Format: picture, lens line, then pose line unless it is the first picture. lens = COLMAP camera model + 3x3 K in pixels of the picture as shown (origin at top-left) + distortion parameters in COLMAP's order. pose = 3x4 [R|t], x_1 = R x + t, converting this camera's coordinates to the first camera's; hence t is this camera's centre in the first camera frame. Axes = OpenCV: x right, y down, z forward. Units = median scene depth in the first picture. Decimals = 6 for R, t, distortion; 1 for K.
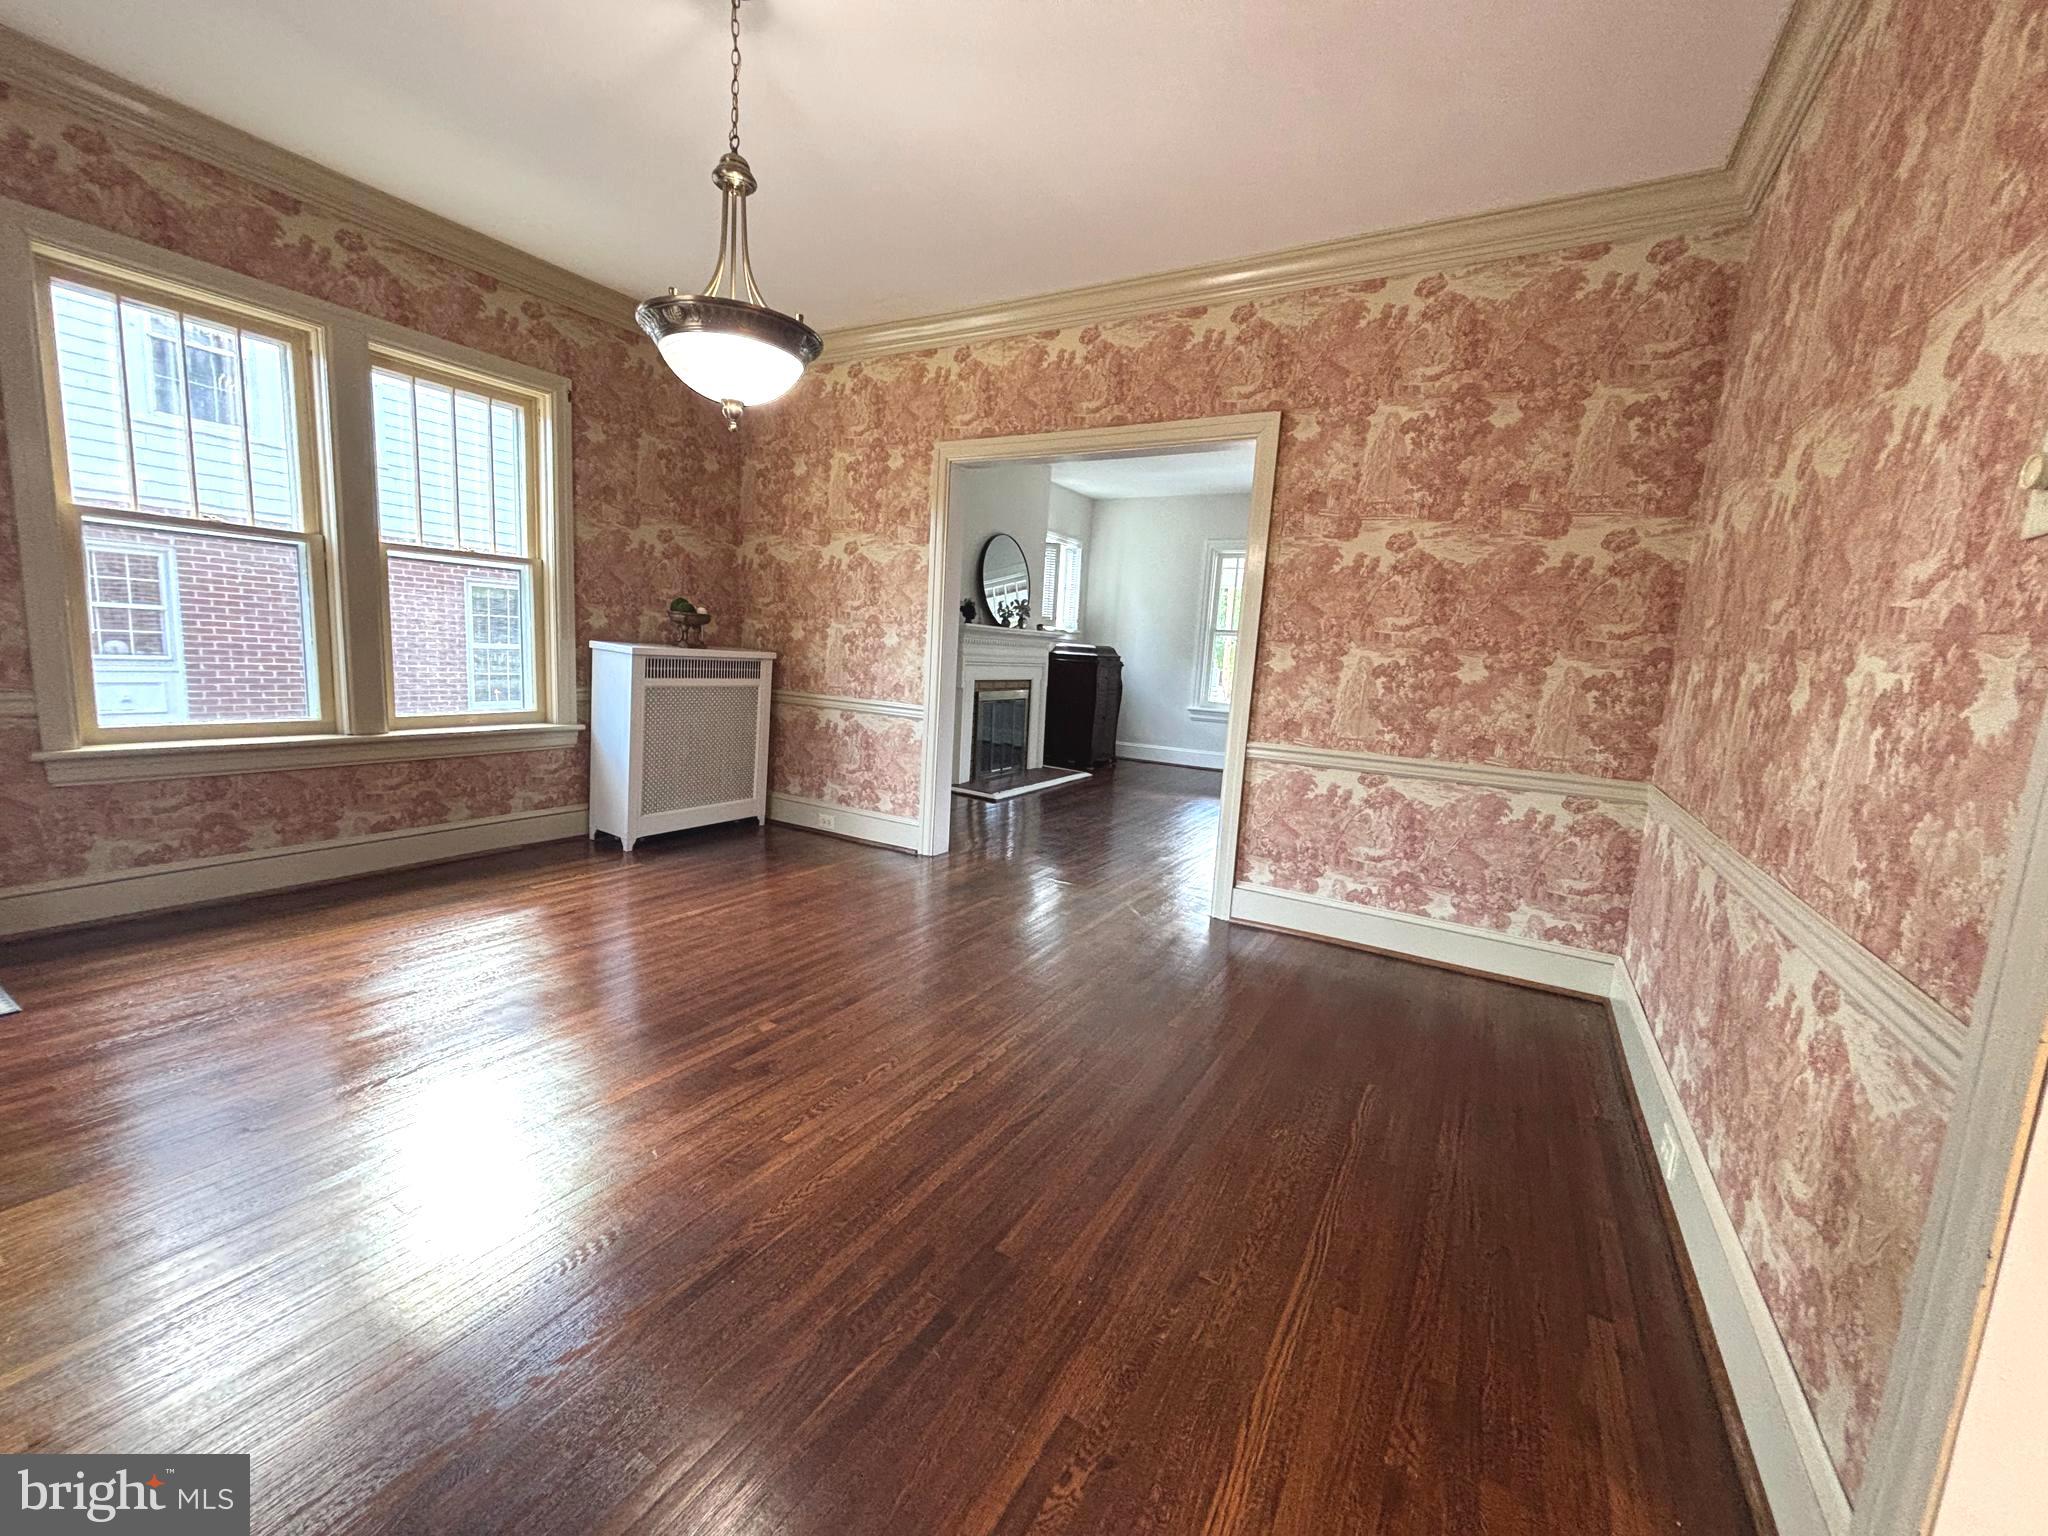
lens RADIAL K [[823.7, 0, 1023.6], [0, 823.7, 770.3], [0, 0, 1]] dist [-0.006866, -0.000261]
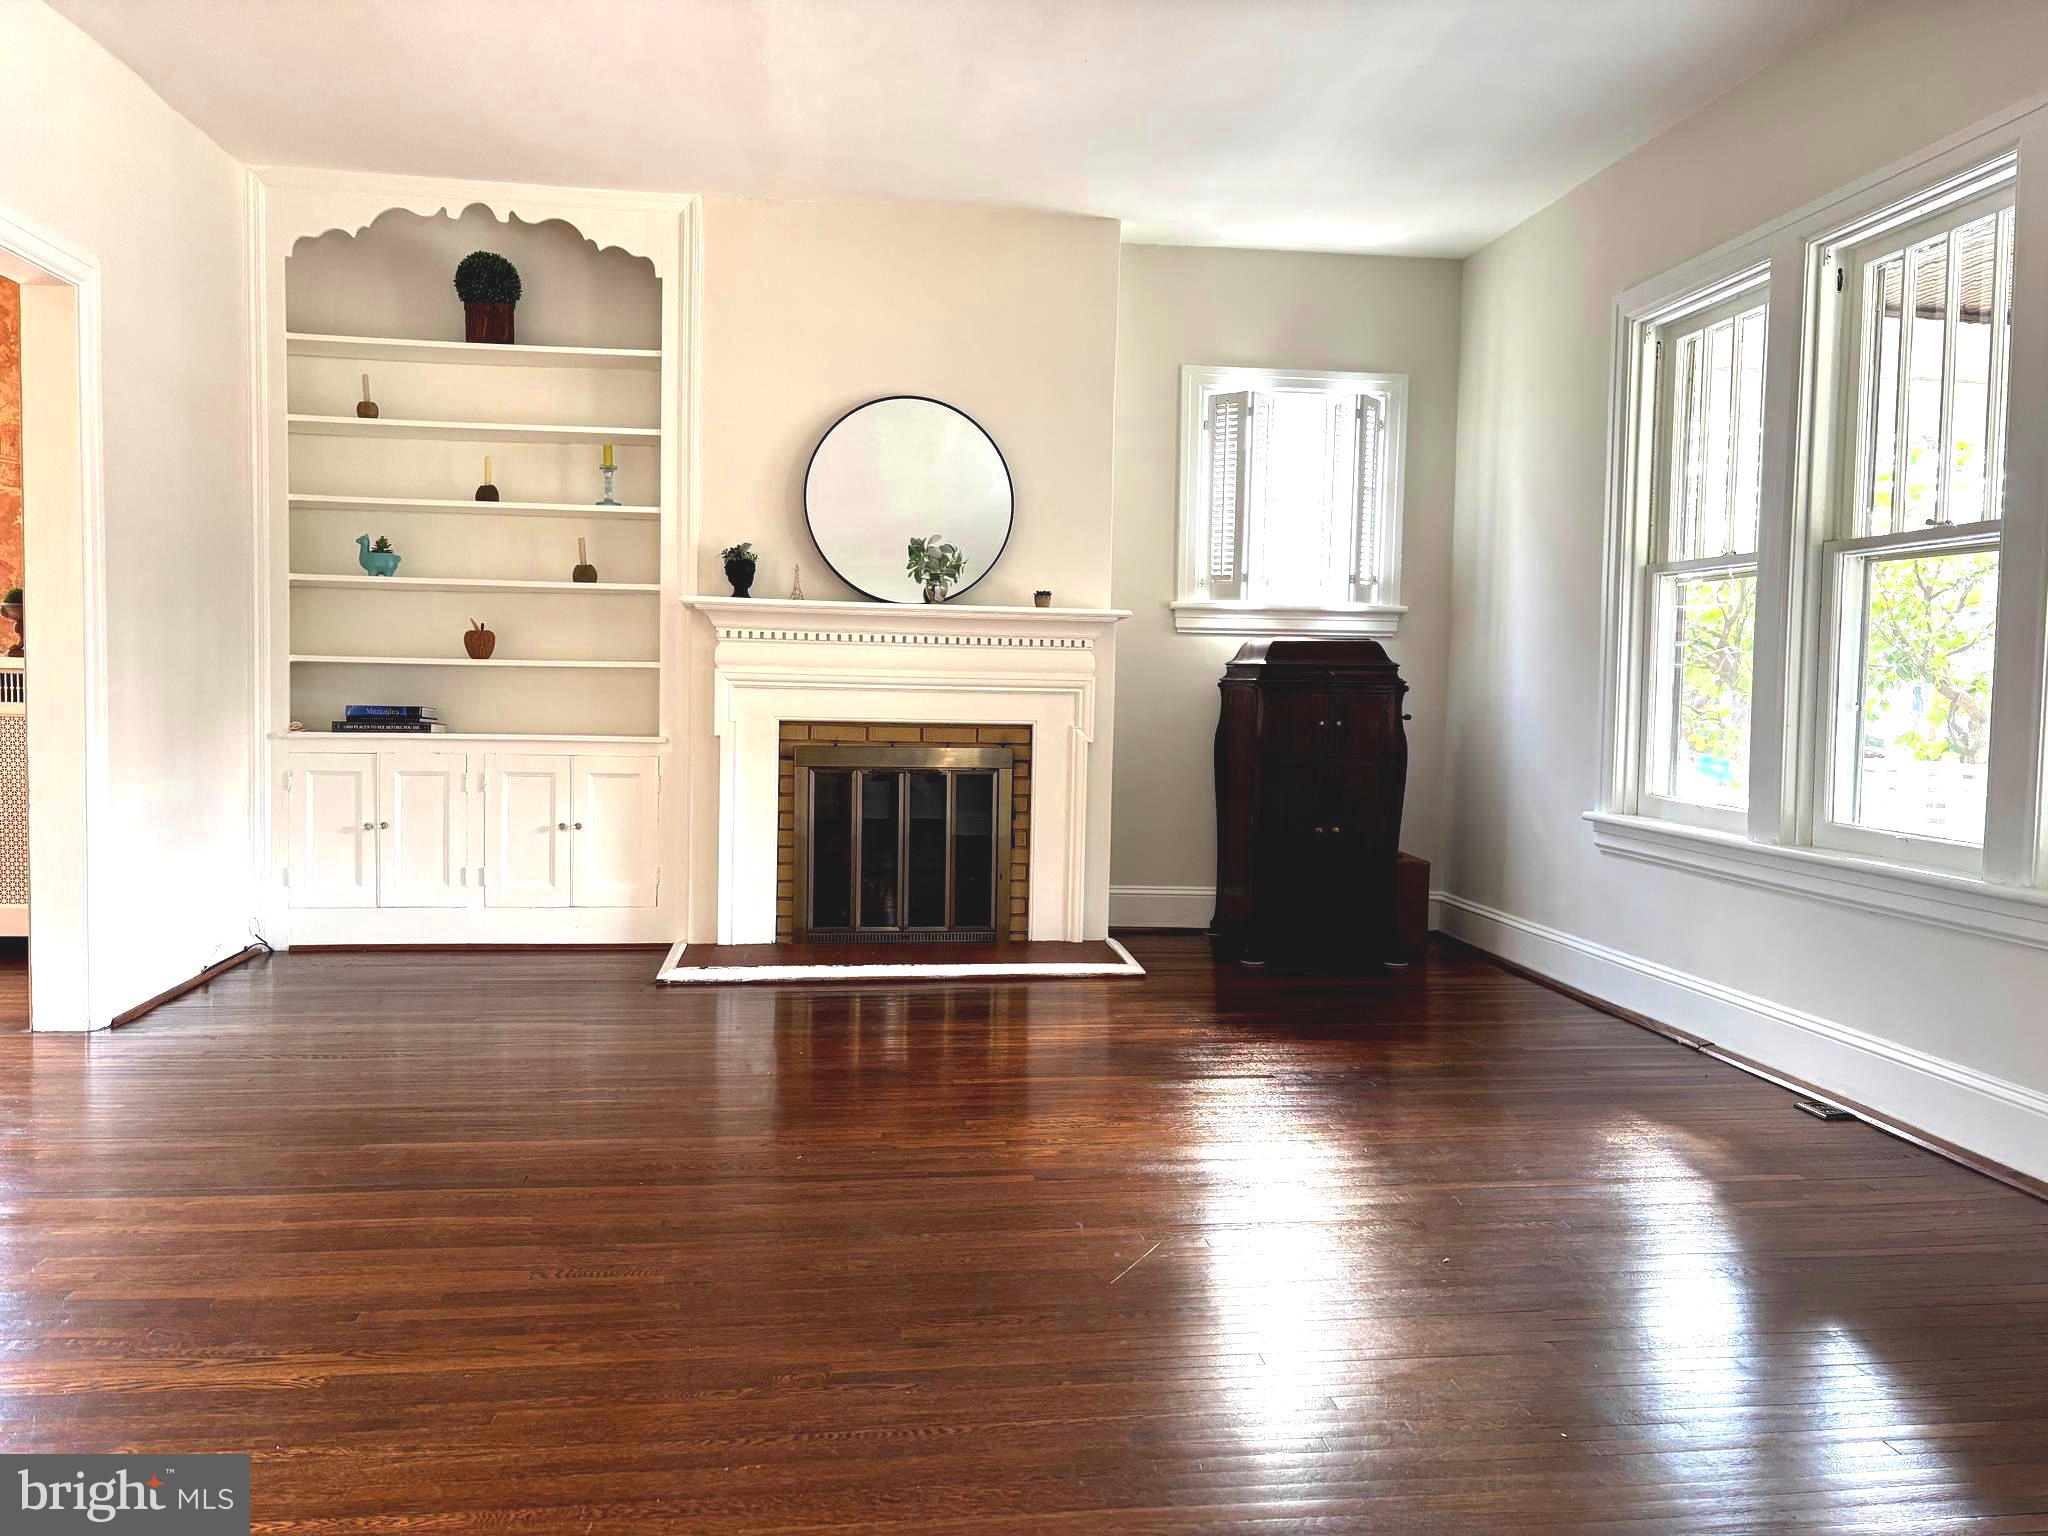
lens RADIAL K [[1525.6, 0, 1022.7], [0, 1525.6, 768.4], [0, 0, 1]] dist [0.010371, 0.000247]
pose [[0.613180, 0.000230, -0.789943, 0.589498], [-0.099332, 0.992085, -0.076815, -0.027666], [0.783673, 0.125568, 0.608350, 0.511306]]
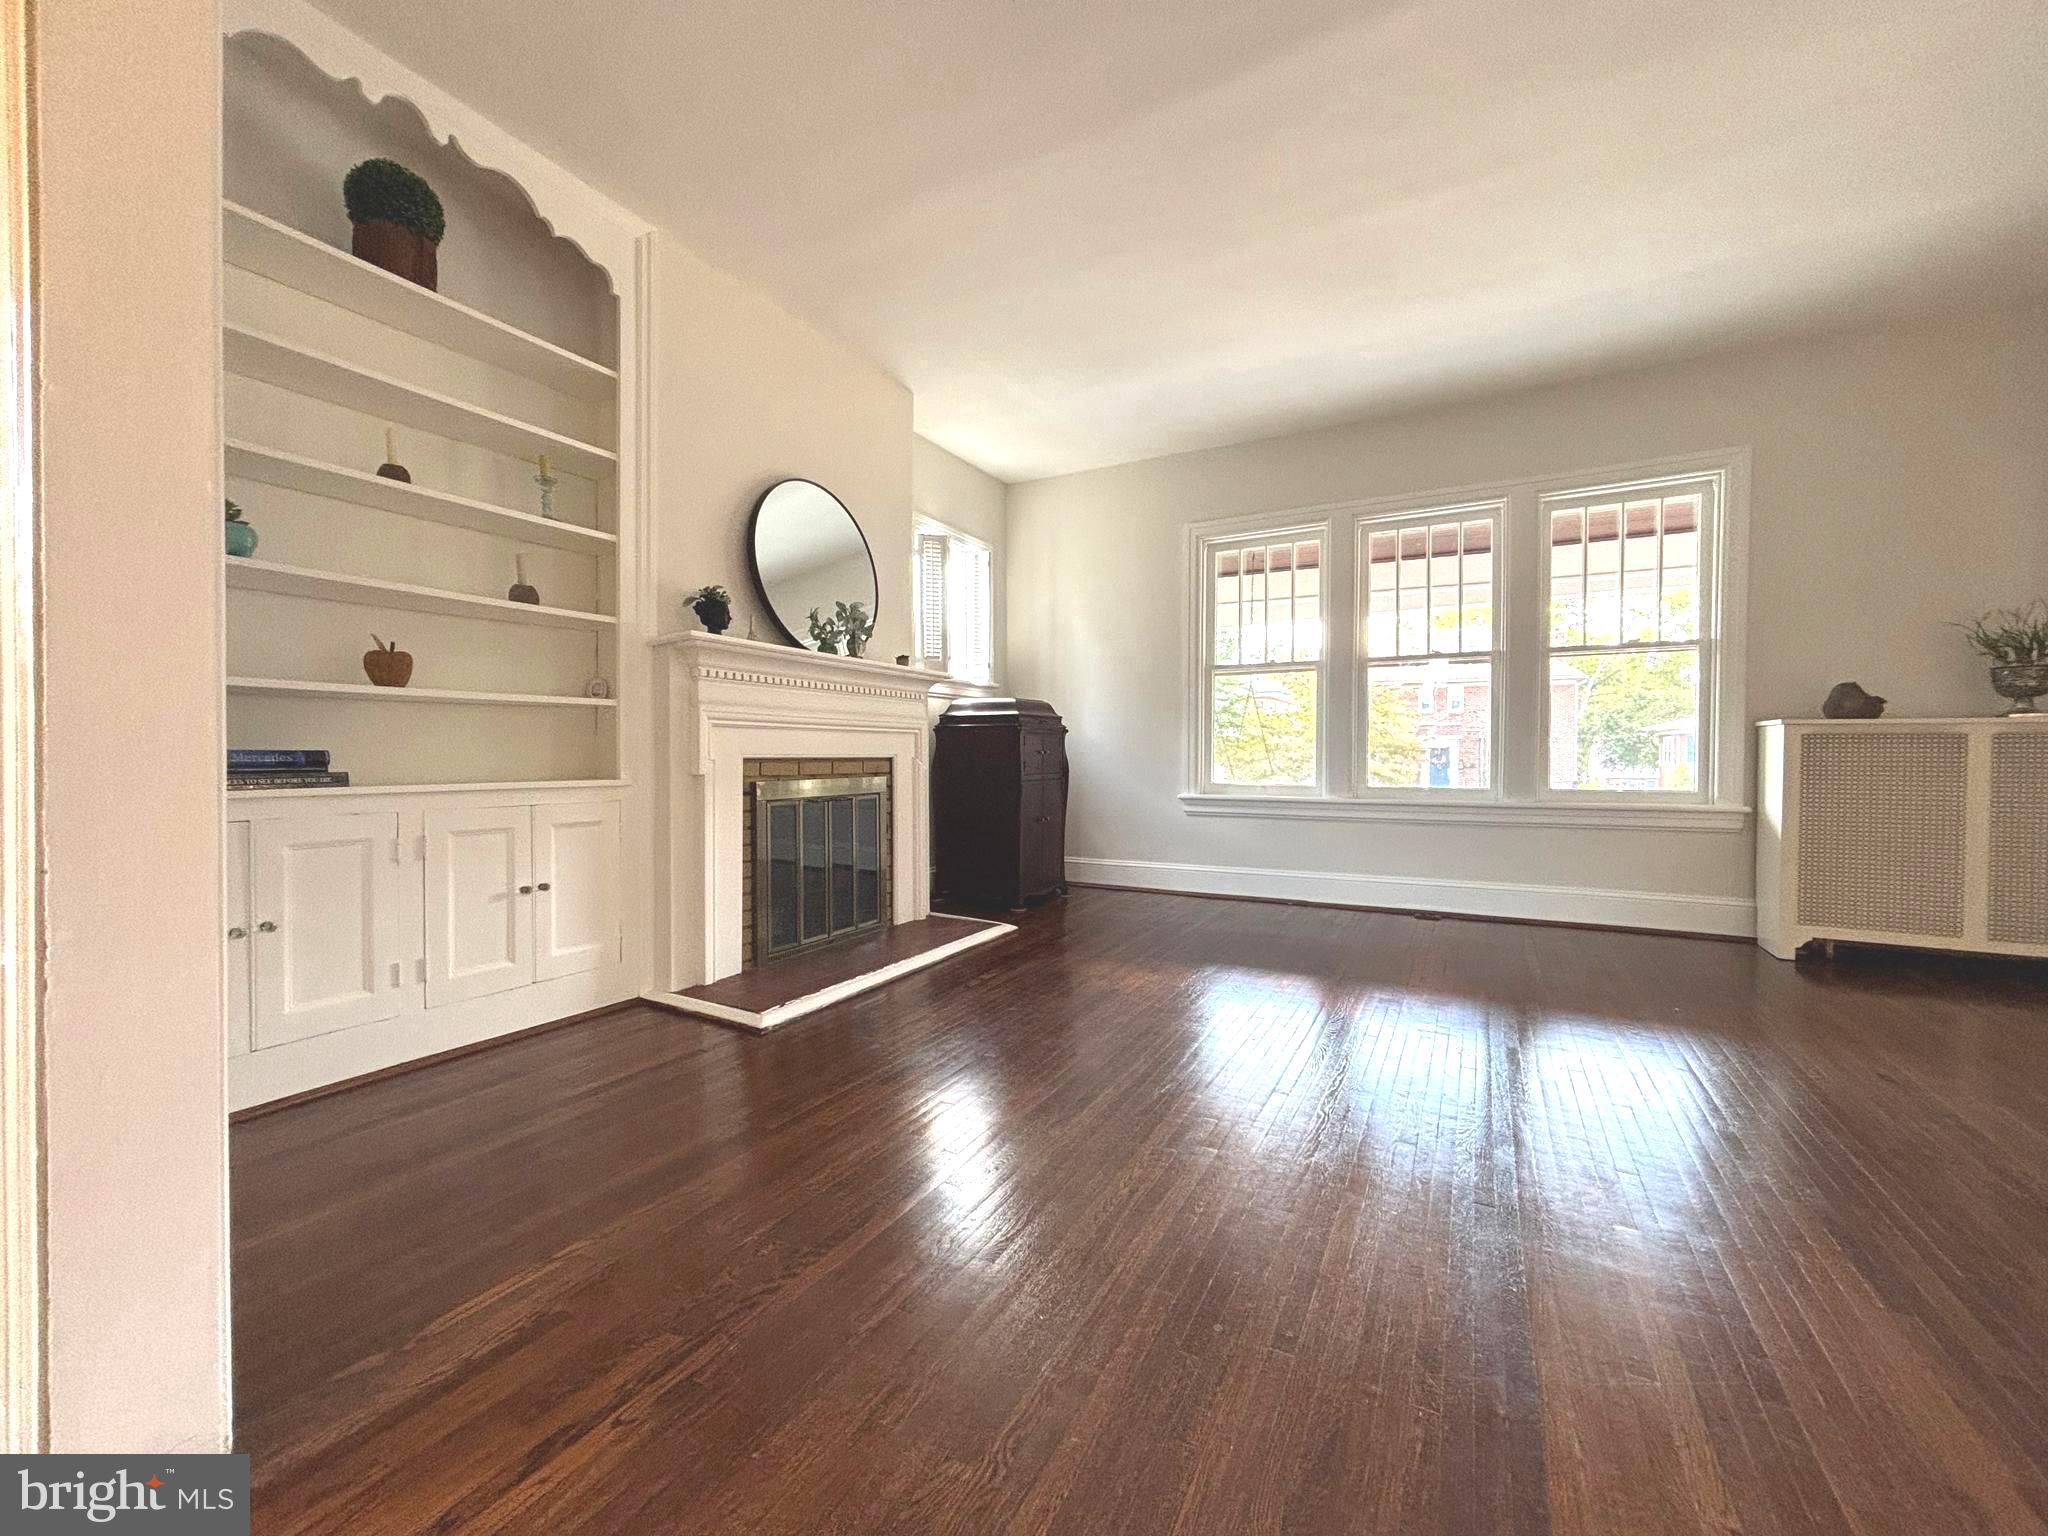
lens RADIAL K [[823.7, 0, 1024.4], [0, 823.7, 764.7], [0, 0, 1]] dist [-0.006866, -0.000261]
pose [[0.997693, -0.058896, 0.033761, 0.074568], [0.062845, 0.989358, -0.131233, -0.028273], [-0.025672, 0.133052, 0.990777, 0.447253]]
